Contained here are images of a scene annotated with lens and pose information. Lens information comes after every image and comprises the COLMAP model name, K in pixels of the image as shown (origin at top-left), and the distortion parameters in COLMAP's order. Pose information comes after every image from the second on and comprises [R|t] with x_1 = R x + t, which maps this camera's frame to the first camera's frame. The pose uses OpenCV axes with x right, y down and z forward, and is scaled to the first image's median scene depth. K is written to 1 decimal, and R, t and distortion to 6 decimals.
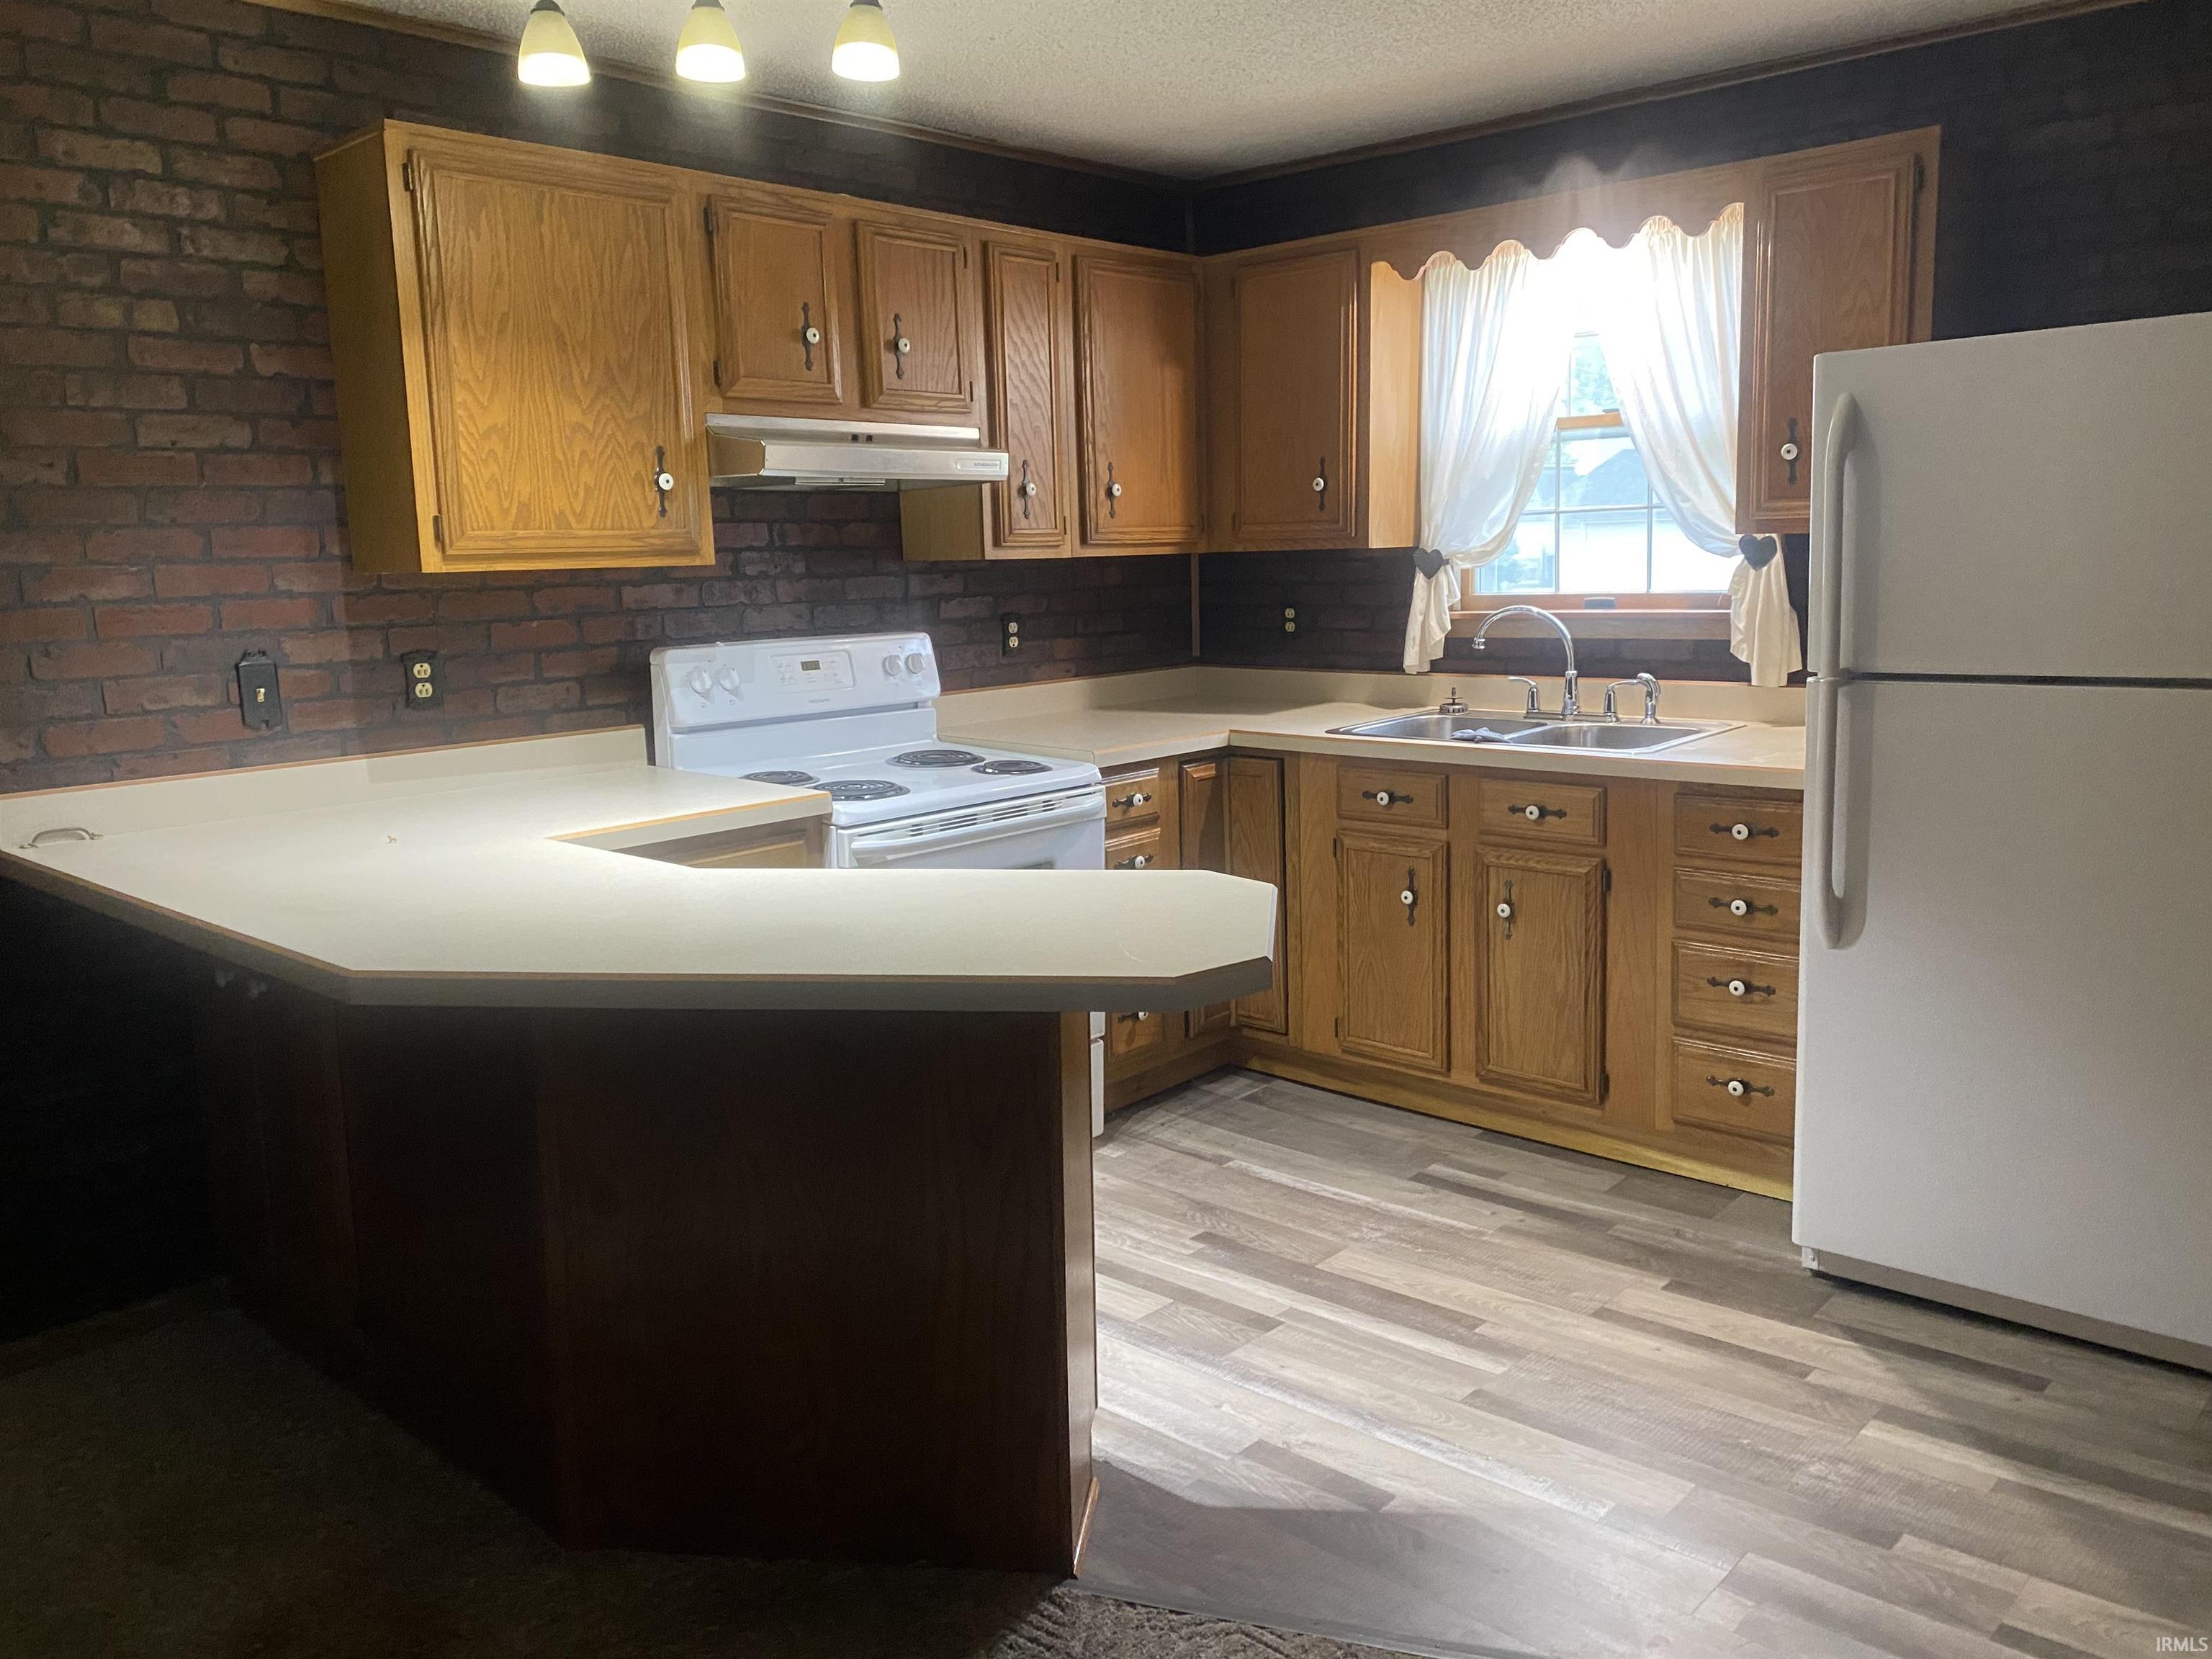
lens RADIAL K [[1664.3, 0, 1106.0], [0, 1664.3, 829.5], [0, 0, 1]] dist [0.040479, -0.045868]
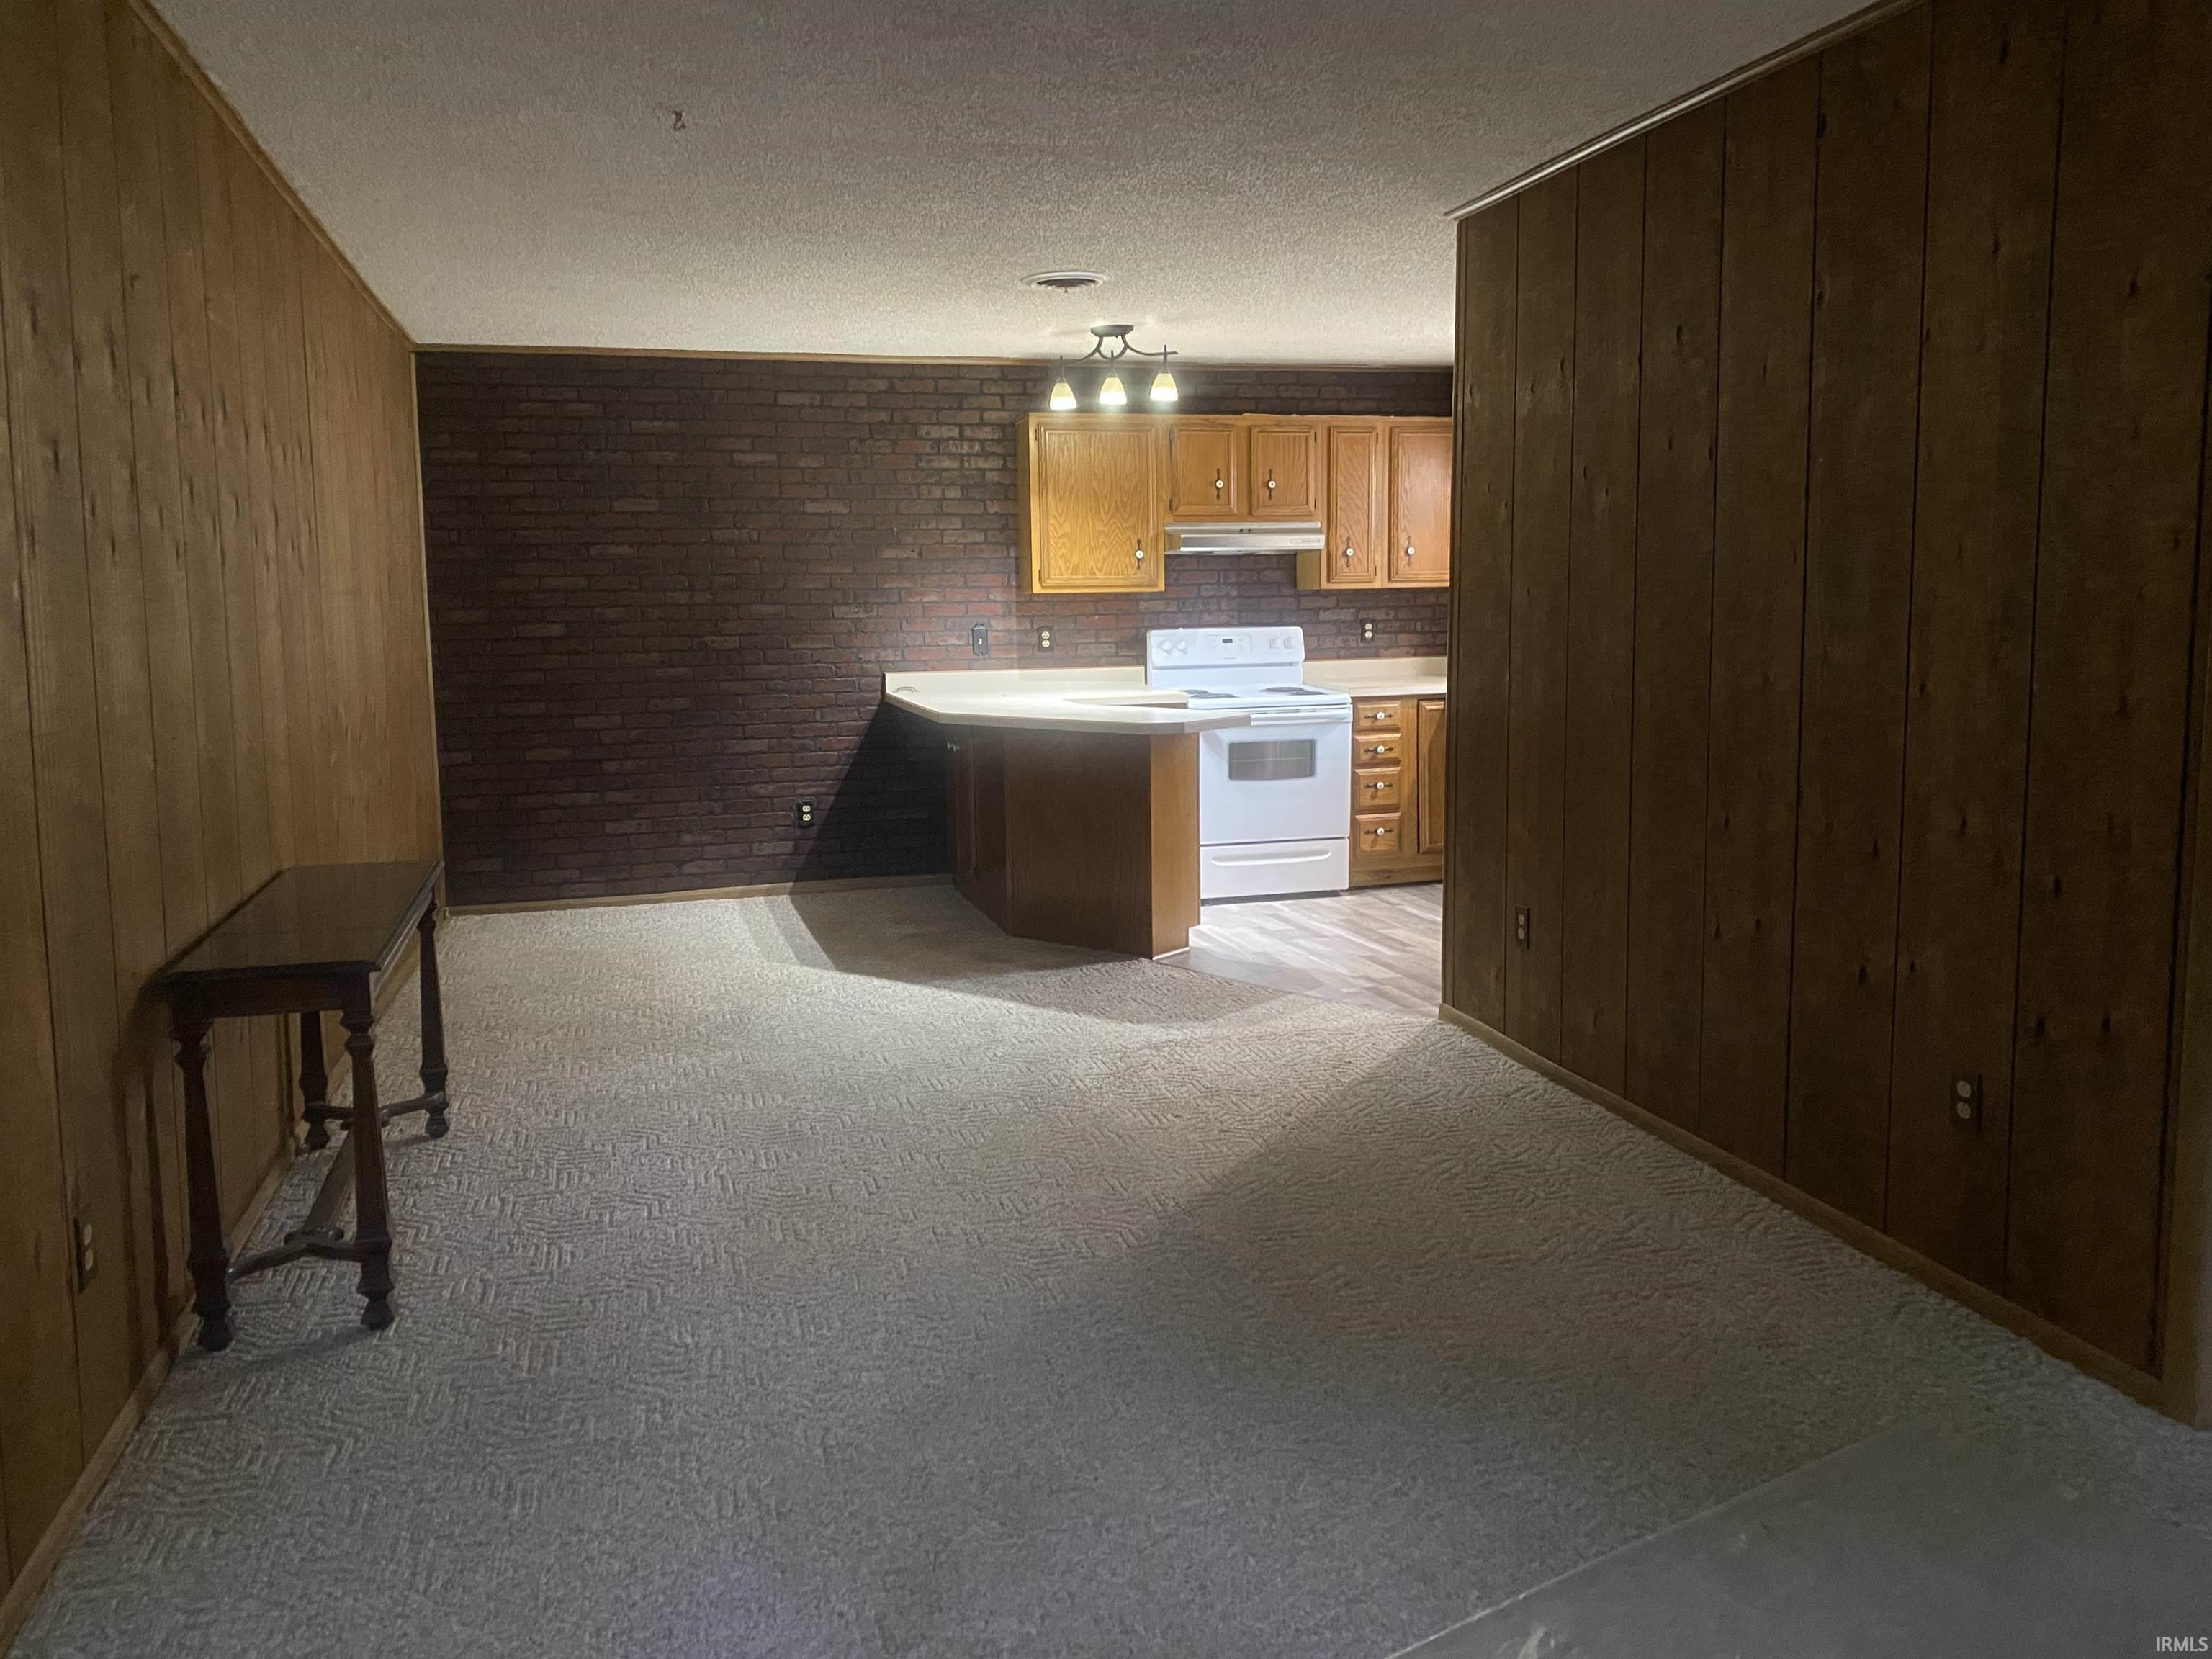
lens RADIAL K [[1683.2, 0, 1106.0], [0, 1683.2, 829.5], [0, 0, 1]] dist [0.252447, -0.001086]
pose [[0.849438, 0.086467, -0.520555, 0.905339], [-0.095299, 0.995400, 0.009834, 0.142763], [0.519011, 0.041255, 0.853771, -0.953308]]
